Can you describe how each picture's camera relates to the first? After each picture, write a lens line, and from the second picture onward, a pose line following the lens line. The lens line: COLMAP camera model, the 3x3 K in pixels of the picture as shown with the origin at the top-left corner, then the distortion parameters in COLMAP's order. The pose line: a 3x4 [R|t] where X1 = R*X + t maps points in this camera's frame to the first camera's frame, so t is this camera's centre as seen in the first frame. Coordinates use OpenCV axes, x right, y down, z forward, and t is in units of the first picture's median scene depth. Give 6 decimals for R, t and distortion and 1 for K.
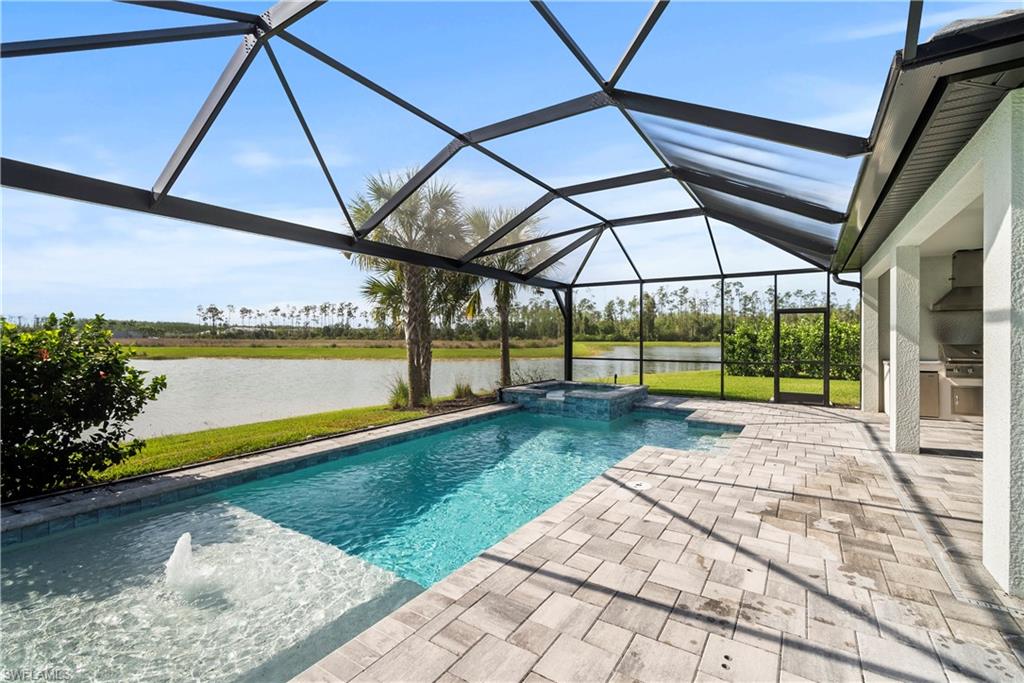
lens RADIAL K [[456.2, 0, 512.8], [0, 456.2, 336.3], [0, 0, 1]] dist [-0.009462, 0.001037]
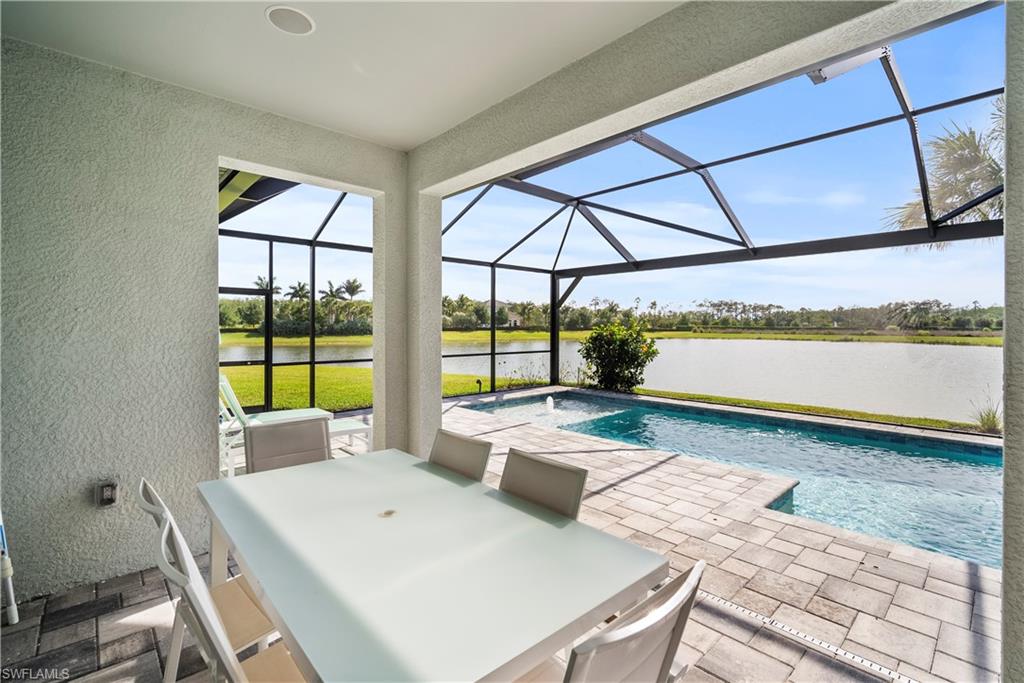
lens RADIAL K [[460.7, 0, 514.9], [0, 460.7, 334.6], [0, 0, 1]] dist [-0.010941, 0.000710]
pose [[-0.234061, 0.013758, -0.972125, 0.654121], [-0.000387, 0.999898, 0.014244, -0.001557], [0.972222, 0.003710, -0.234031, 0.432195]]
